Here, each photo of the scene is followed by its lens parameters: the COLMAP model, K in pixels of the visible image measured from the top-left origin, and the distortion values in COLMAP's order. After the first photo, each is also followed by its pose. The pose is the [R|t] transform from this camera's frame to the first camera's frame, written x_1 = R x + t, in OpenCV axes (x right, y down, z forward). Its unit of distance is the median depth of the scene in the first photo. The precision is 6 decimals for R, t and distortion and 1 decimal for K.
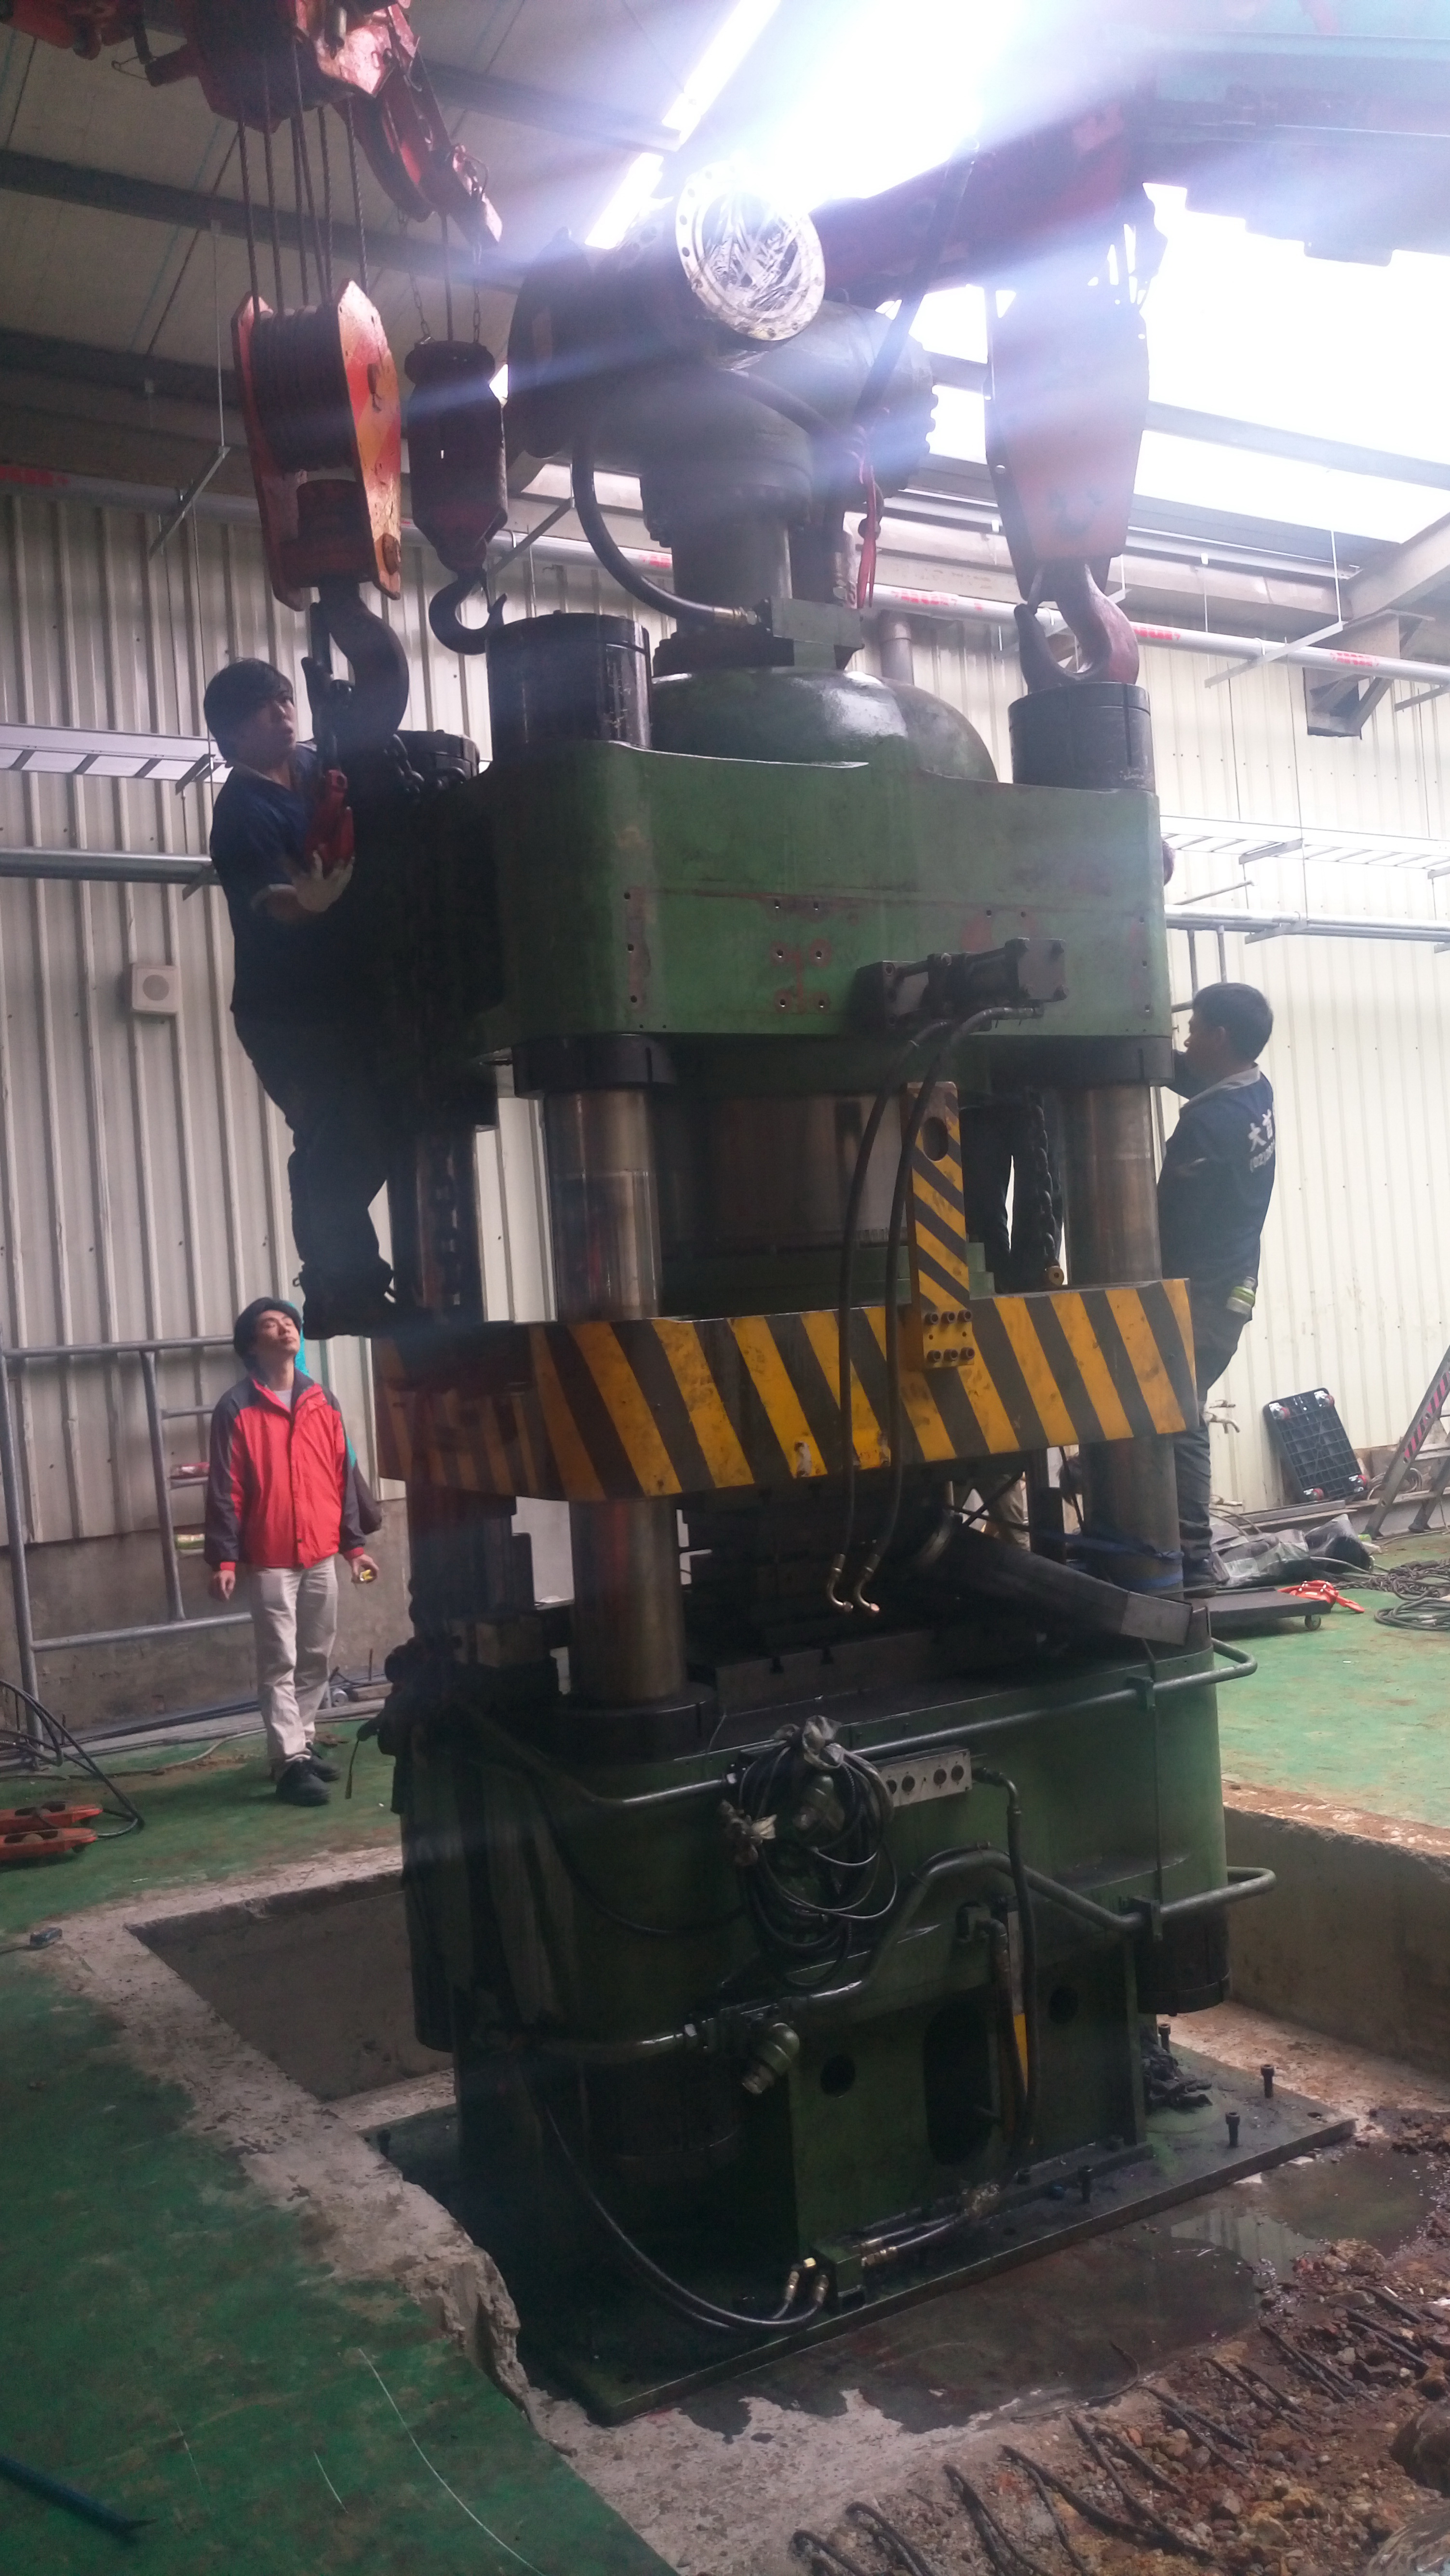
lens RADIAL K [[1939.6, 0, 728.1], [0, 1939.6, 1243.7], [0, 0, 1]] dist [0.118187, -0.533919]
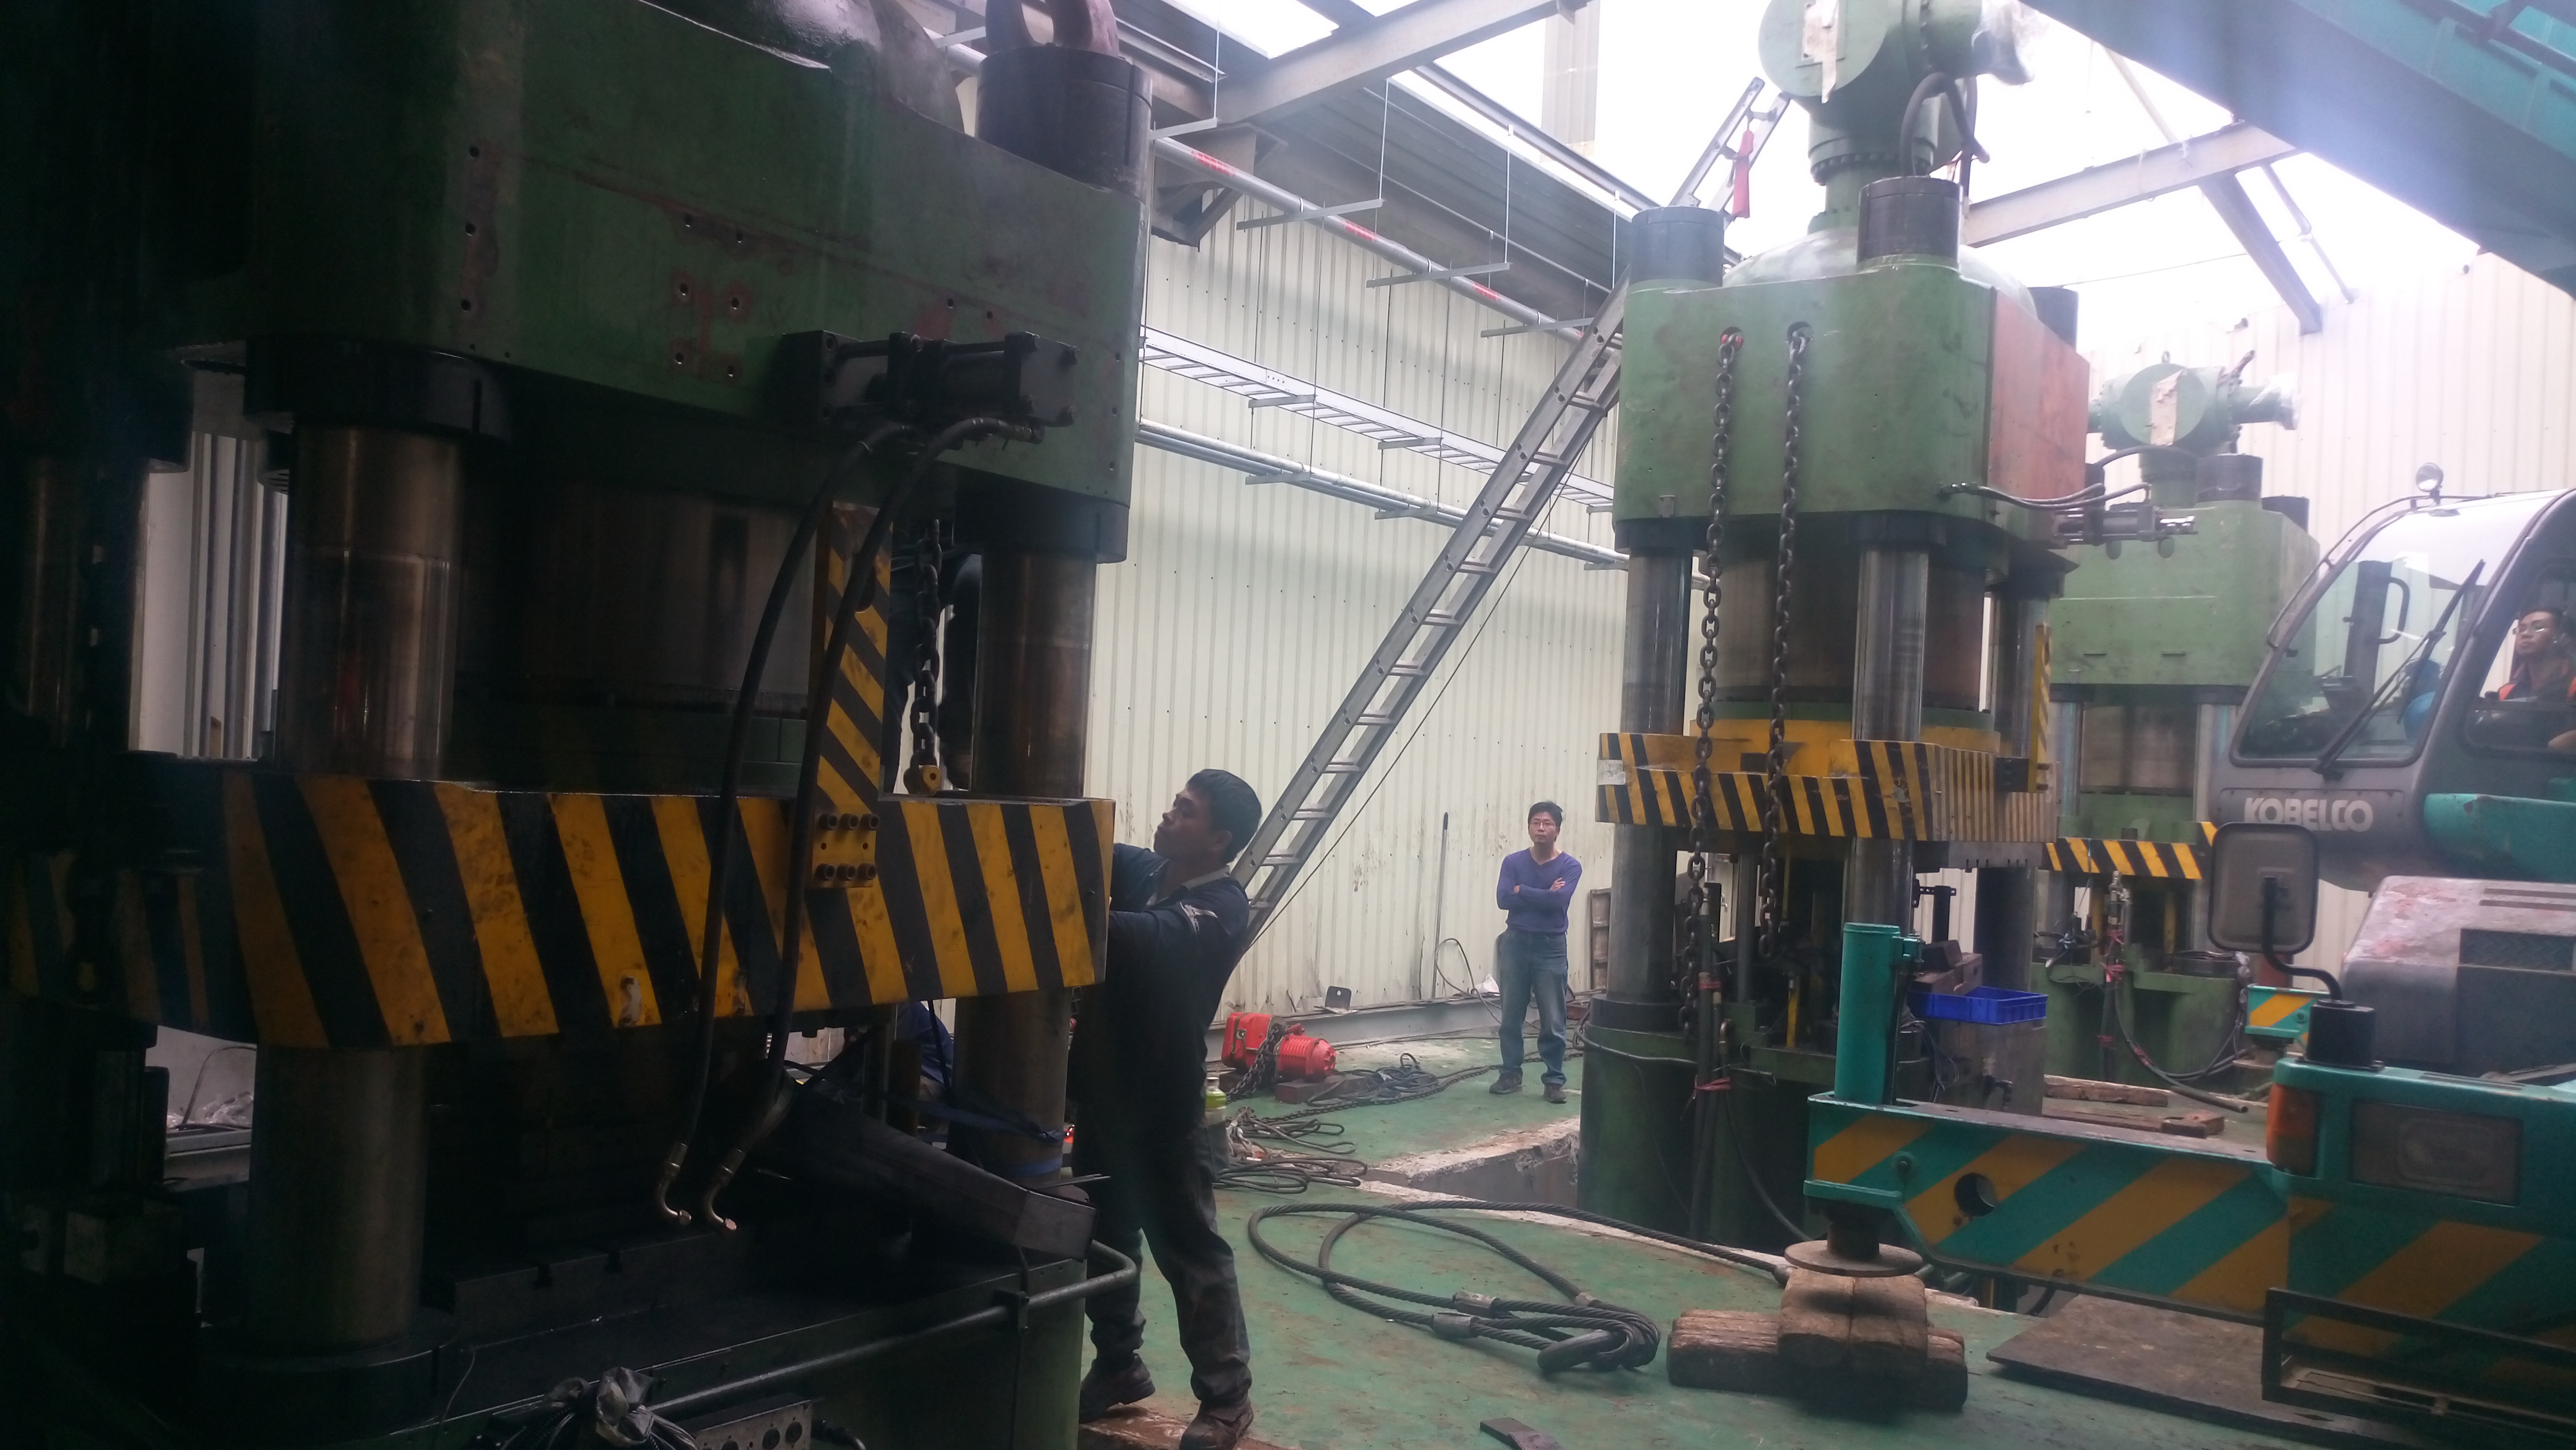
lens RADIAL K [[1940.9, 0, 1237.9], [0, 1940.9, 758.8], [0, 0, 1]] dist [-0.025968, -0.002274]
pose [[0.906049, 0.116279, 0.406883, -0.055148], [-0.121739, 0.992483, -0.012544, 0.005015], [-0.405283, -0.038168, 0.913394, 0.255430]]
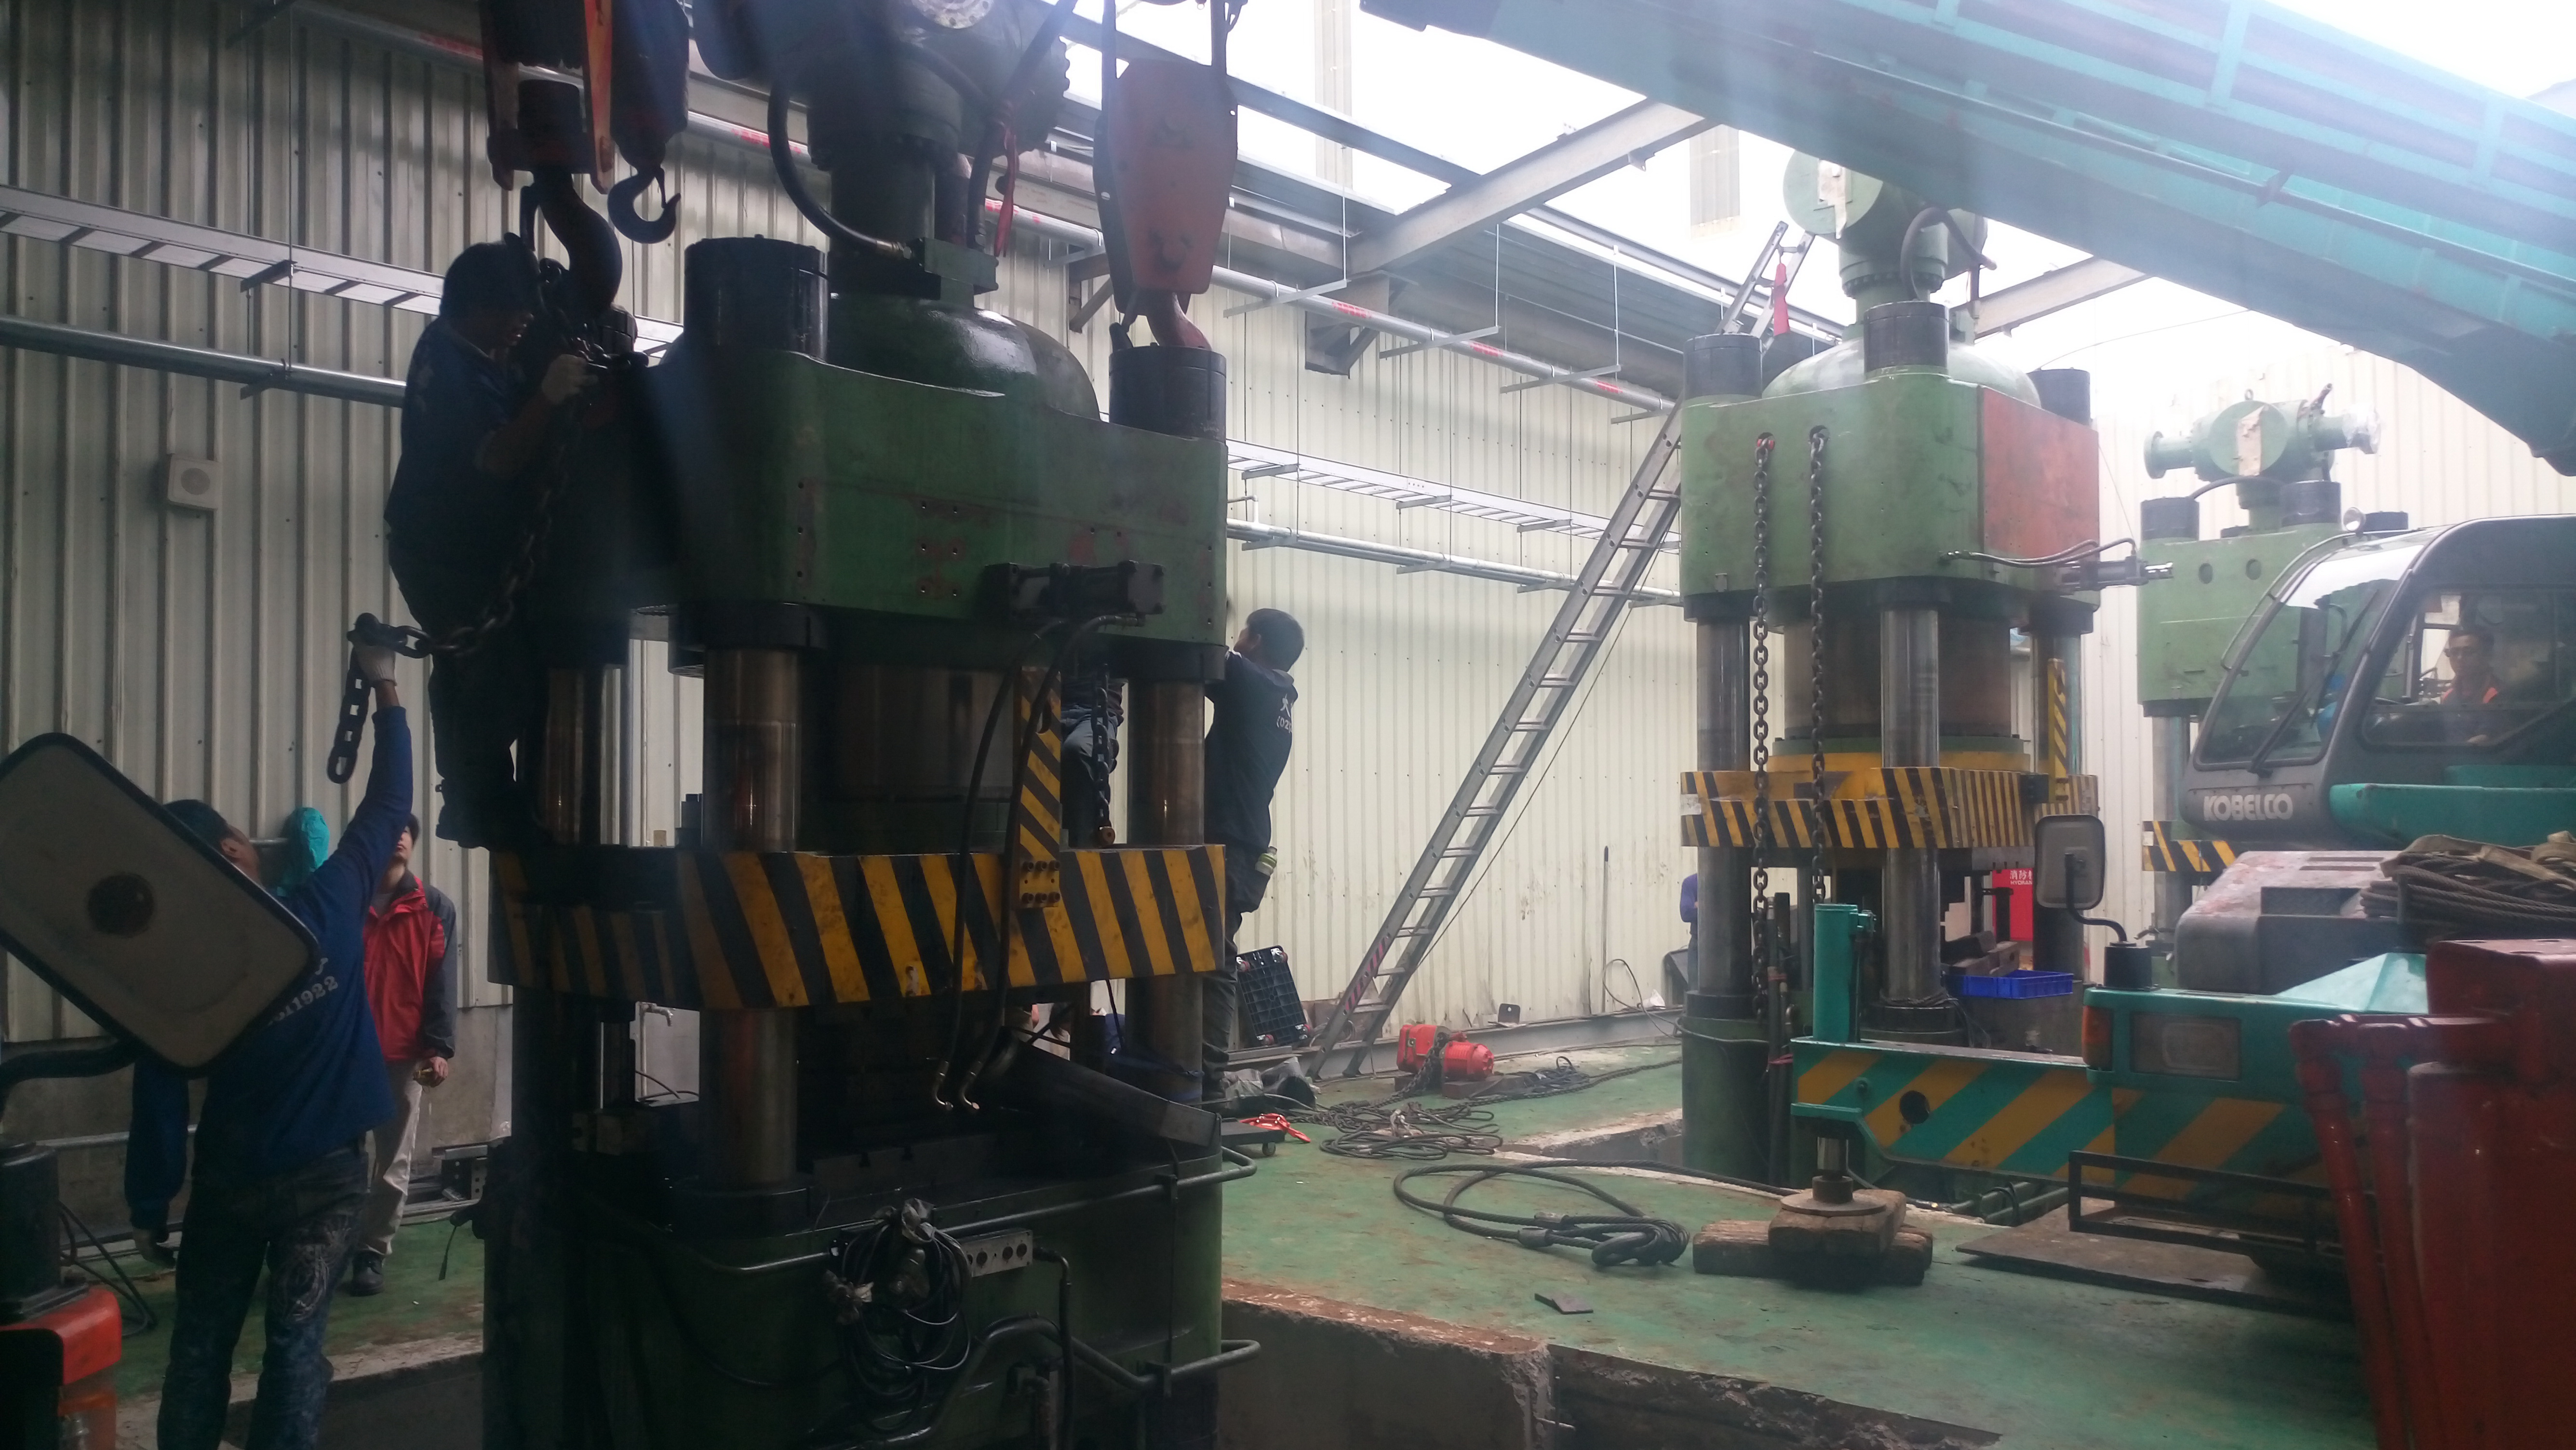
lens RADIAL K [[1939.6, 0, 1288.0], [0, 1939.6, 725.0], [0, 0, 1]] dist [0.118187, -0.533919]
pose [[0.947825, 0.080578, 0.308438, -0.114169], [-0.069390, 0.996477, -0.047092, -0.002199], [-0.311146, 0.023233, 0.950078, -0.174044]]
